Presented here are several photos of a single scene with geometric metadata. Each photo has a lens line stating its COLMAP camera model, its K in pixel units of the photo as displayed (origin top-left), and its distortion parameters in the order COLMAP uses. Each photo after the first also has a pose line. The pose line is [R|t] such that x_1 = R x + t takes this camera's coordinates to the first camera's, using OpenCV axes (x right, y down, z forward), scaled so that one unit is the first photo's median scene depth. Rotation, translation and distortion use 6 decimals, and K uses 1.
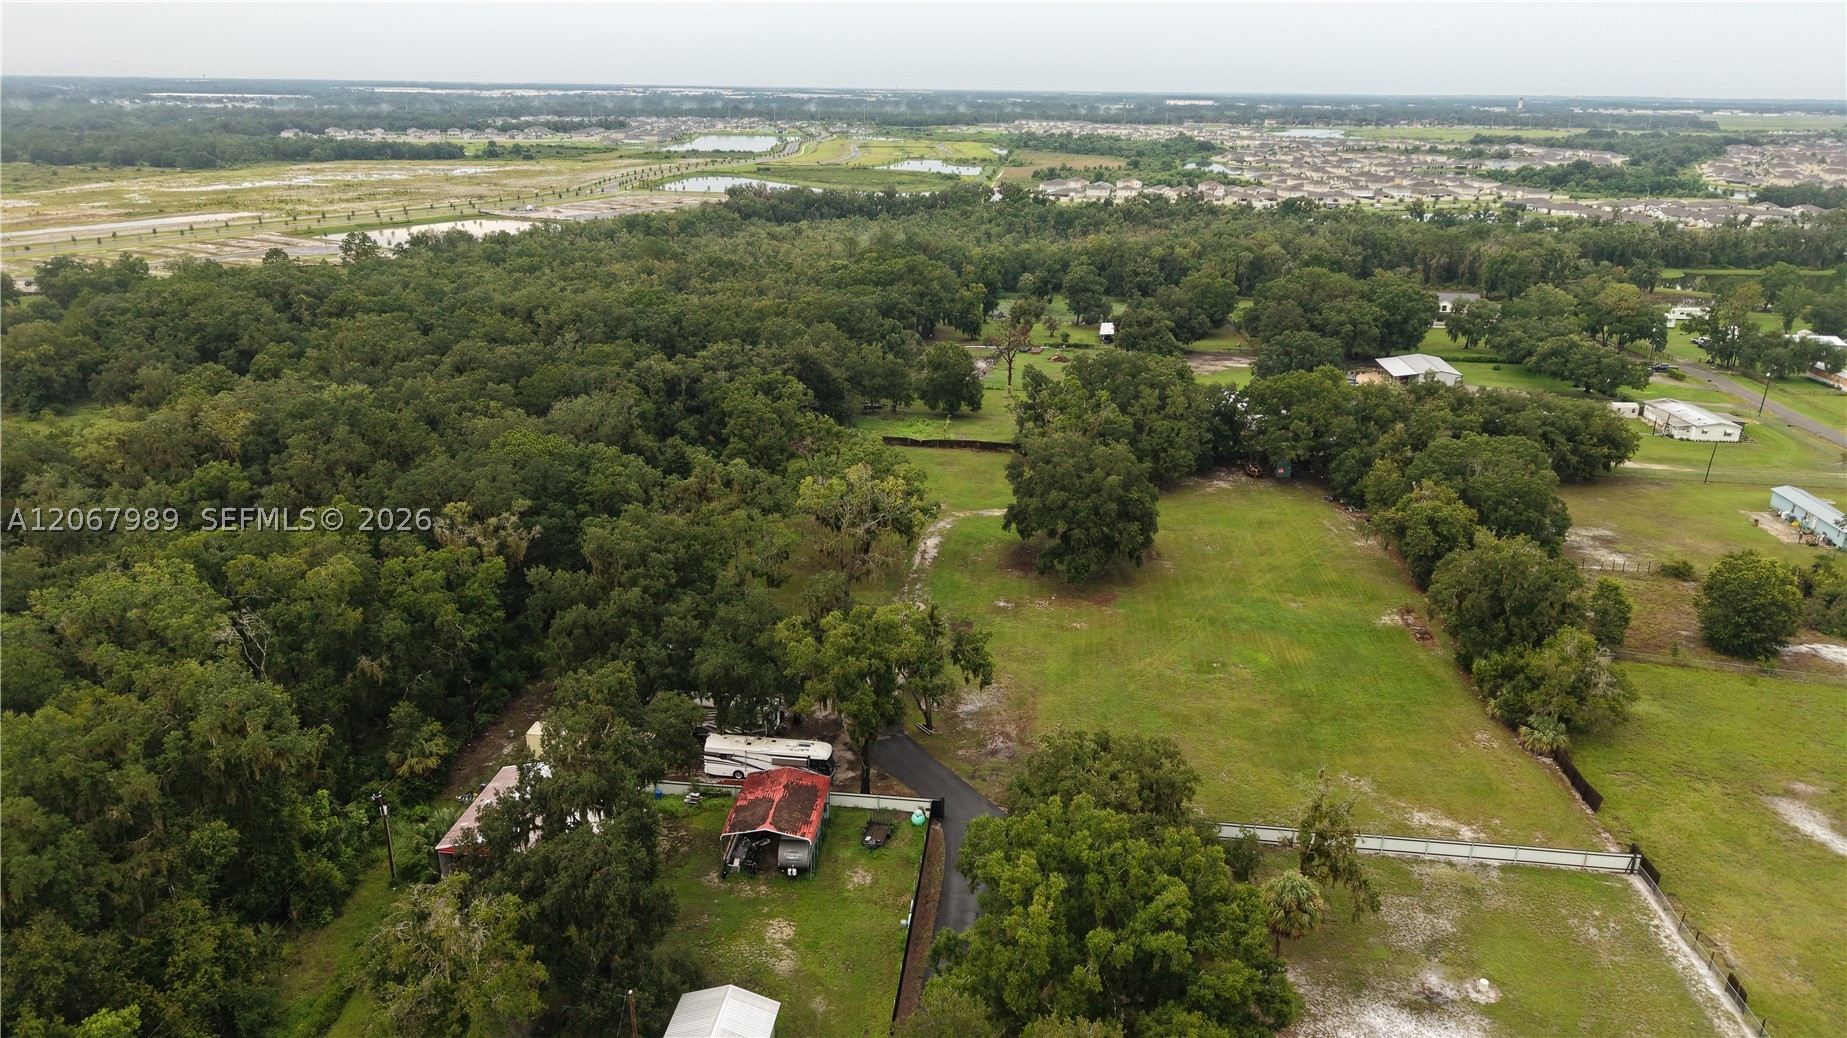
lens RADIAL K [[1232.7, 0, 923.5], [0, 1232.7, 519.0], [0, 0, 1]] dist [0.029912, -0.032508]
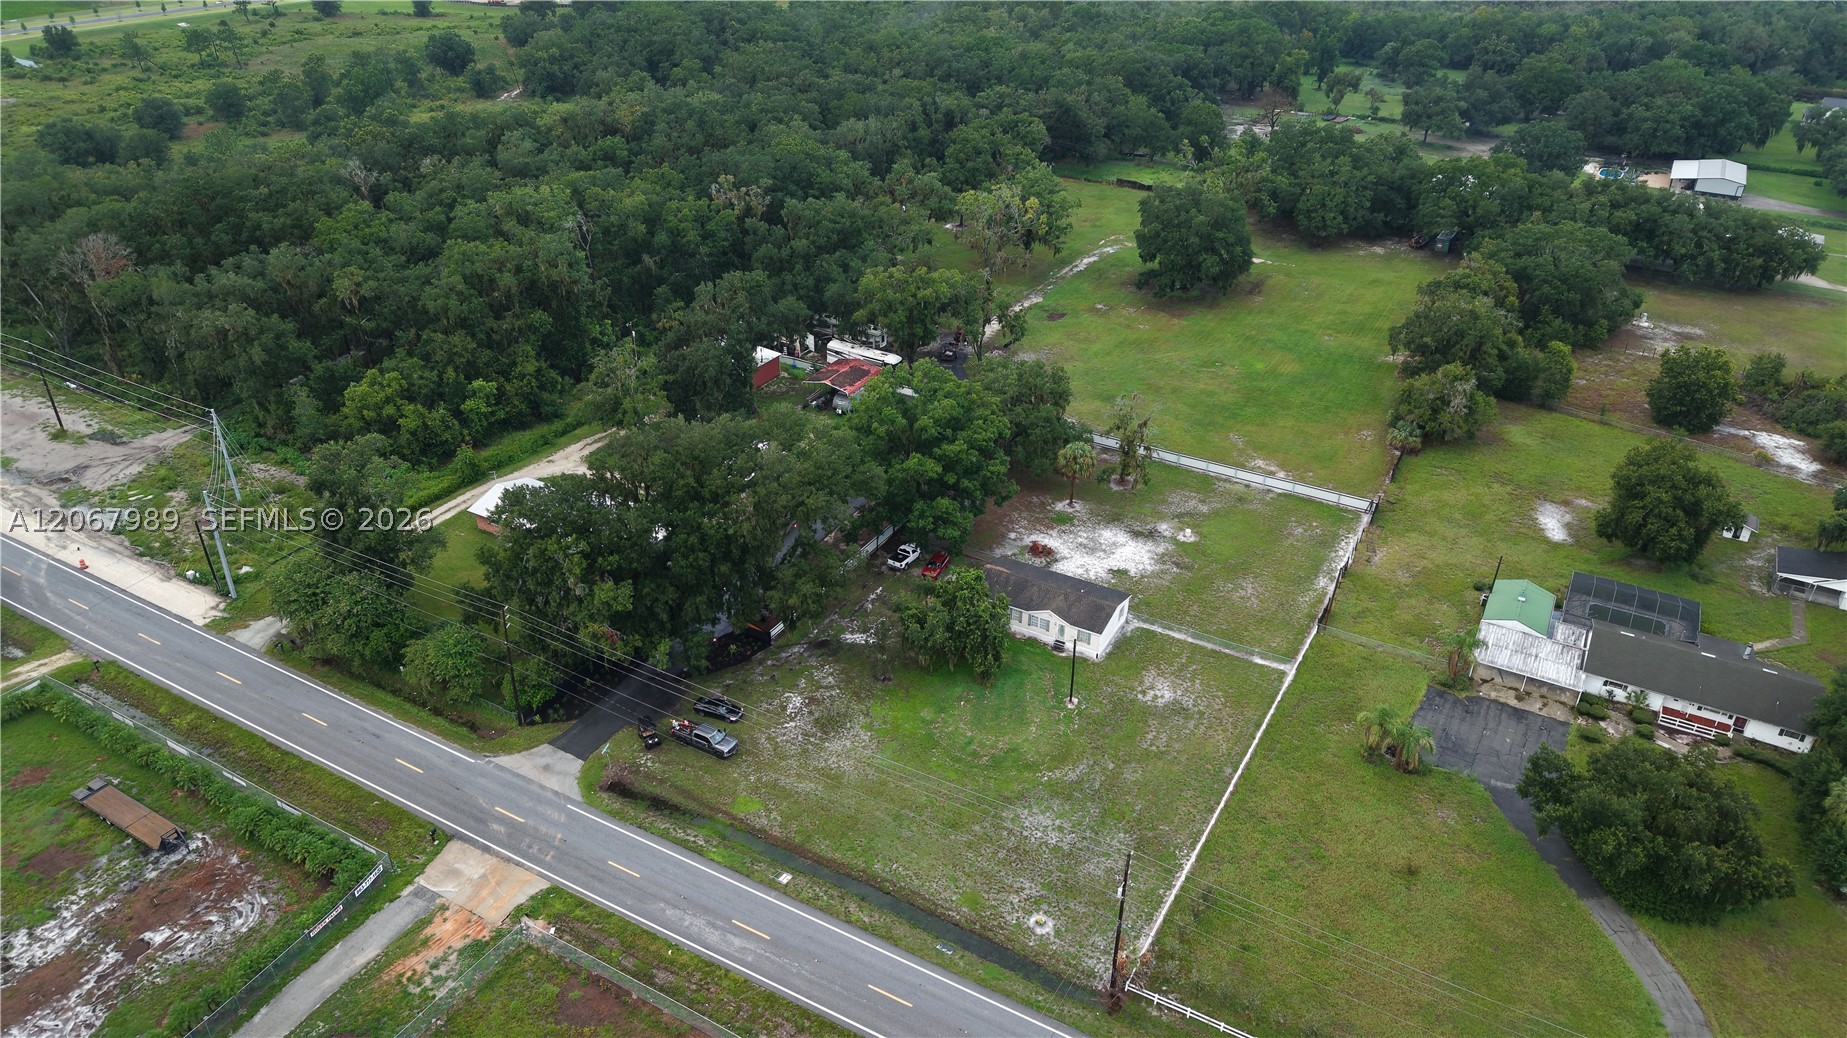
lens RADIAL K [[1276.1, 0, 923.5], [0, 1276.1, 519.0], [0, 0, 1]] dist [0.027416, -0.029209]
pose [[0.921367, 0.196593, -0.335312, 0.400733], [-0.133793, 0.970353, 0.201281, 0.041600], [0.364941, -0.140592, 0.920354, -0.378159]]
